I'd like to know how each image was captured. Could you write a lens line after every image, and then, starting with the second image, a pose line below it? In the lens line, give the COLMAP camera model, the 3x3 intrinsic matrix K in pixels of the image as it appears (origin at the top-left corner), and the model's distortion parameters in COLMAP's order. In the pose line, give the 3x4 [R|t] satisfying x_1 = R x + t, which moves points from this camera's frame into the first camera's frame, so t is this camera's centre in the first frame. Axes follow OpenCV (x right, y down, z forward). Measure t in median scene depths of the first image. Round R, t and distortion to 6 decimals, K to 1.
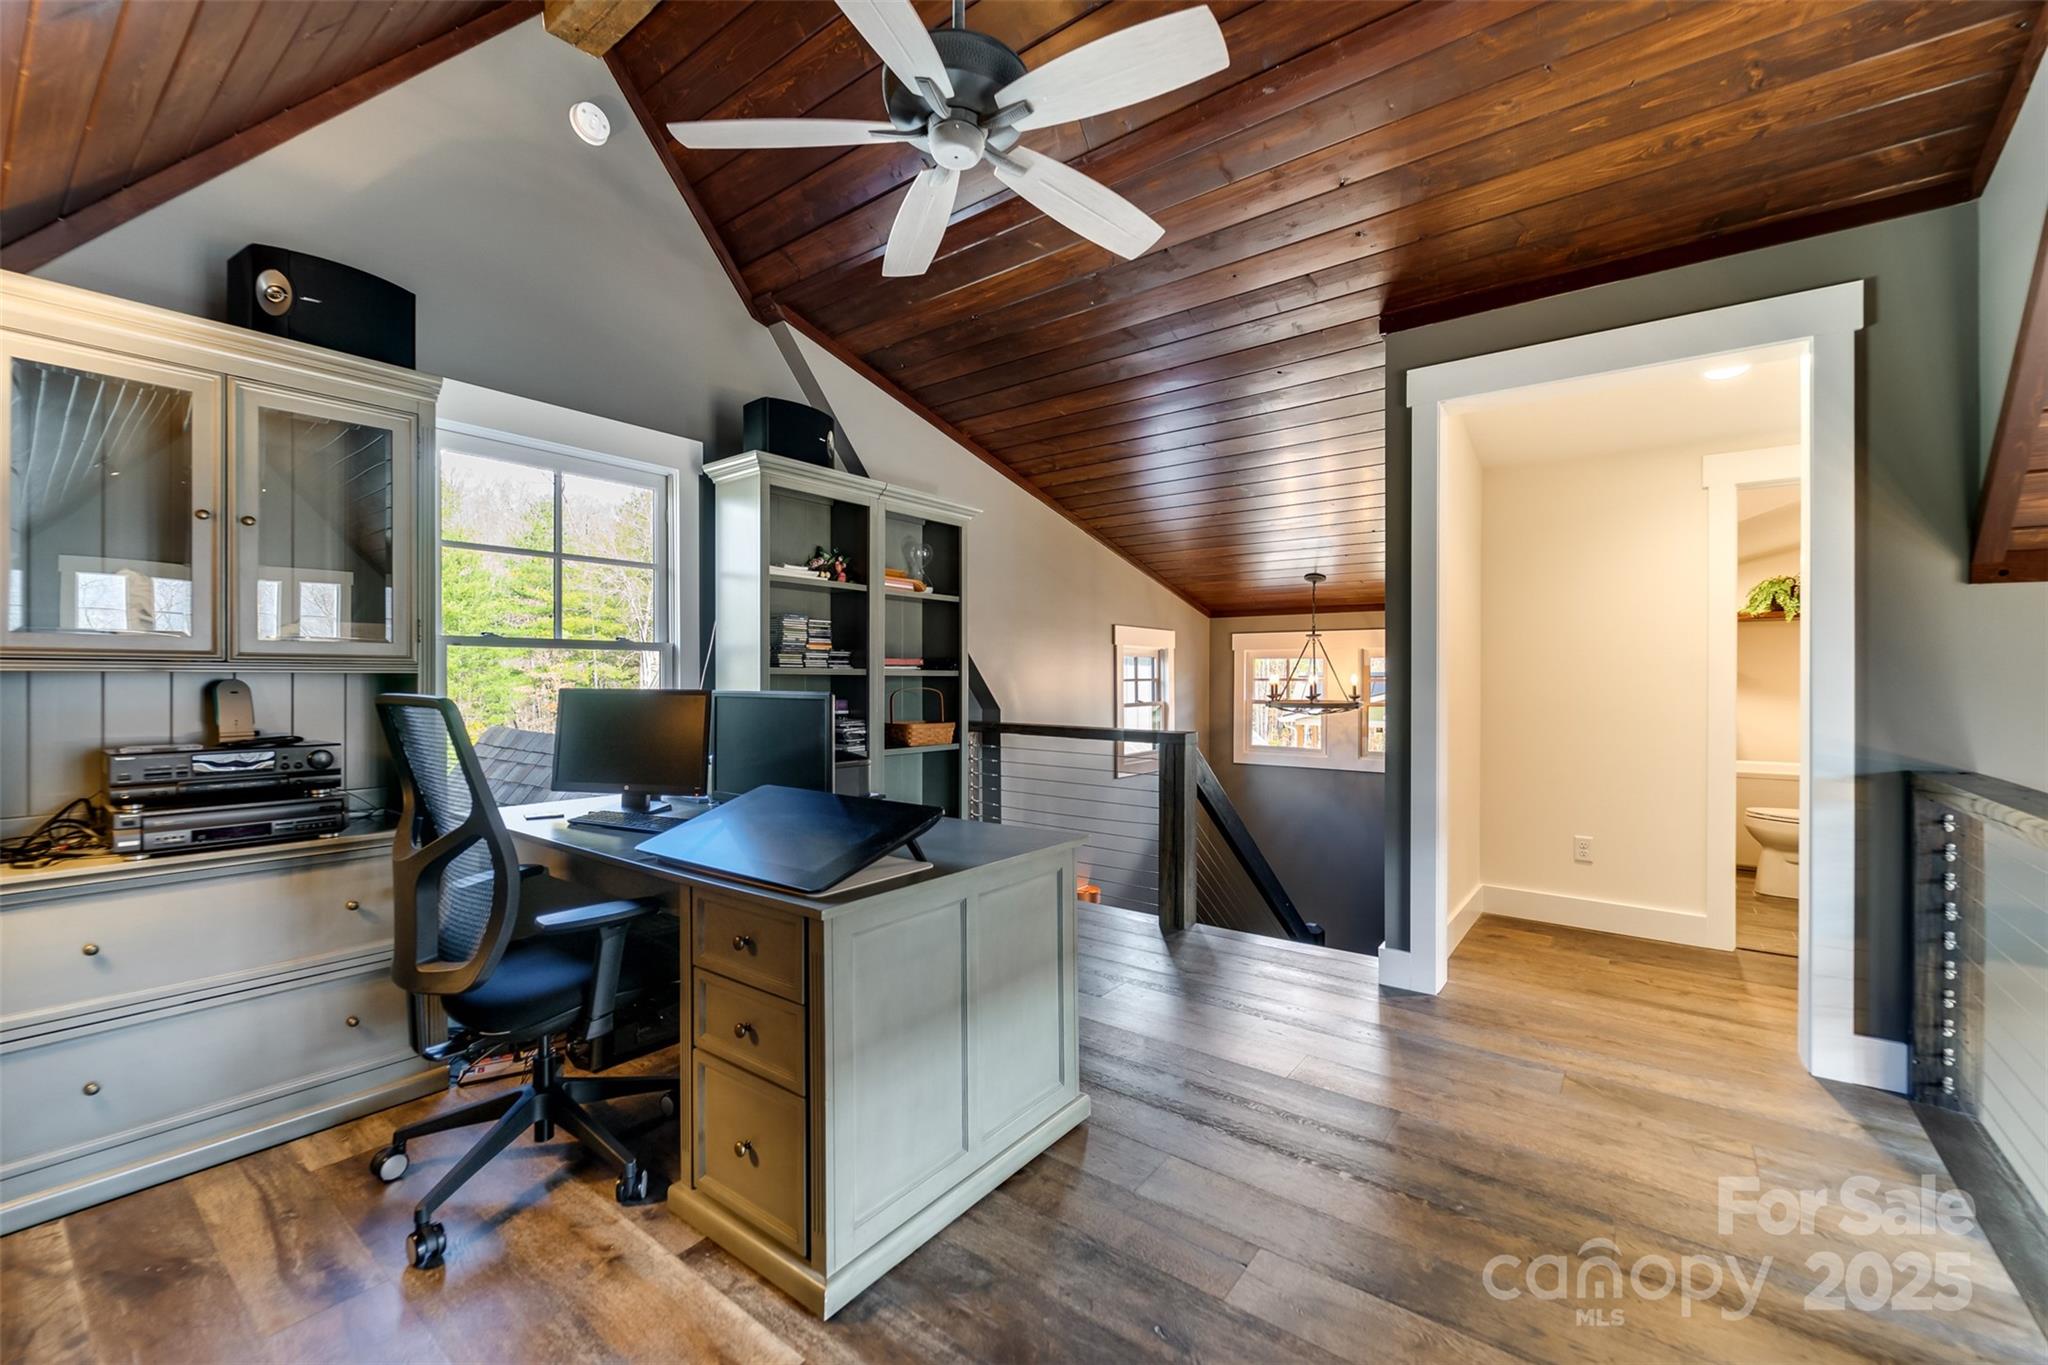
lens RADIAL K [[828.5, 0, 1032.6], [0, 828.5, 680.9], [0, 0, 1]] dist [0.000438, 0.000556]
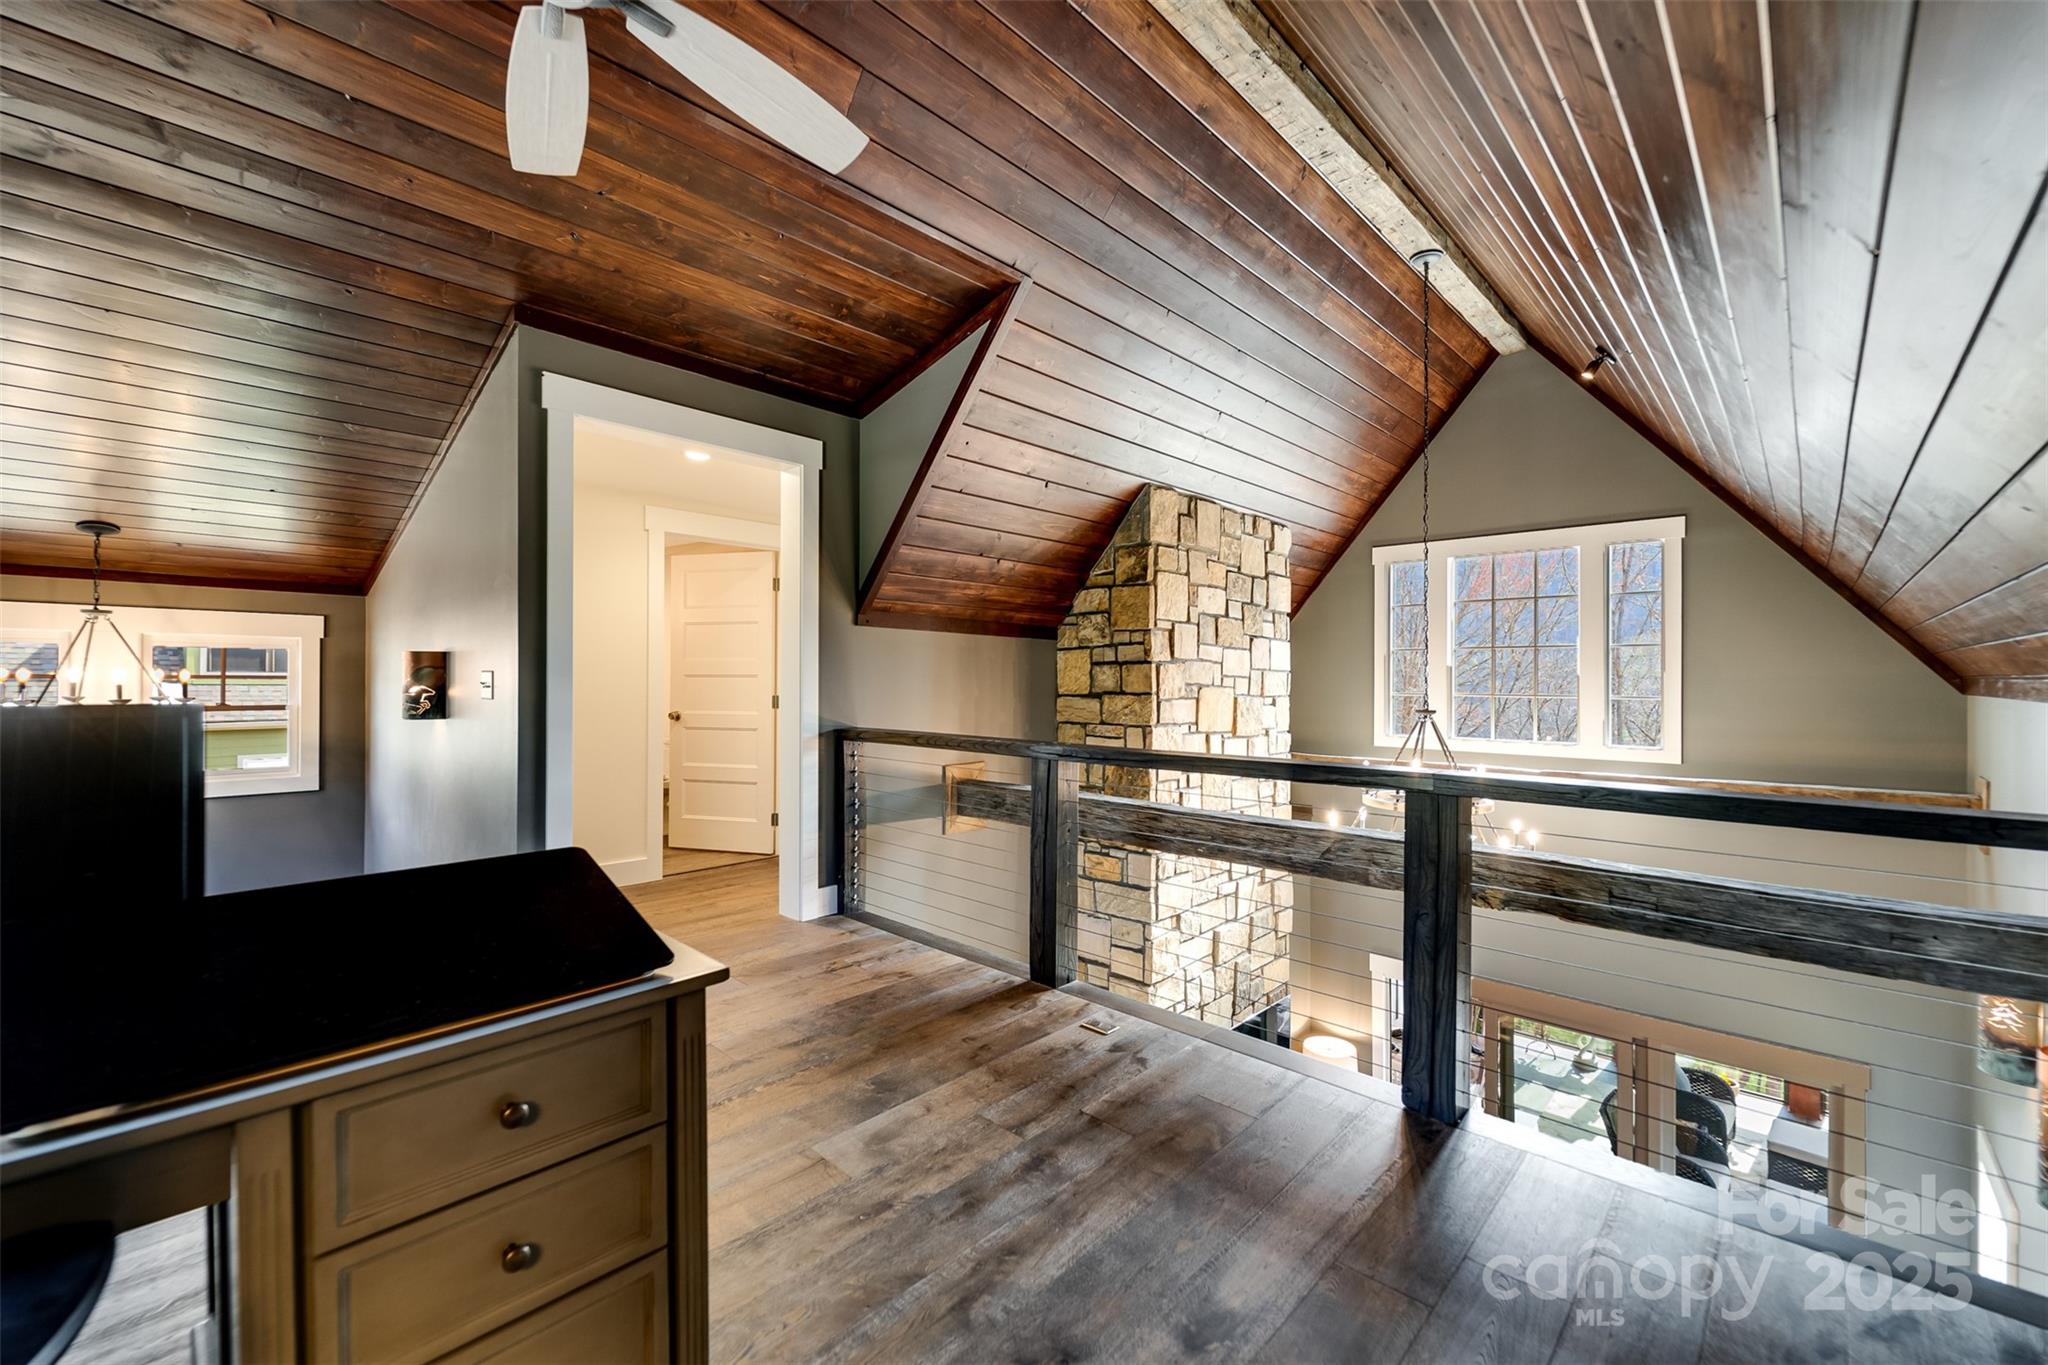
lens RADIAL K [[828.5, 0, 1031.5], [0, 828.5, 681.5], [0, 0, 1]] dist [0.000438, 0.000556]
pose [[0.114168, -0.006432, 0.993441, -0.625537], [0.000259, 0.999979, 0.006445, -0.004106], [-0.993461, -0.000479, 0.114168, 0.378954]]
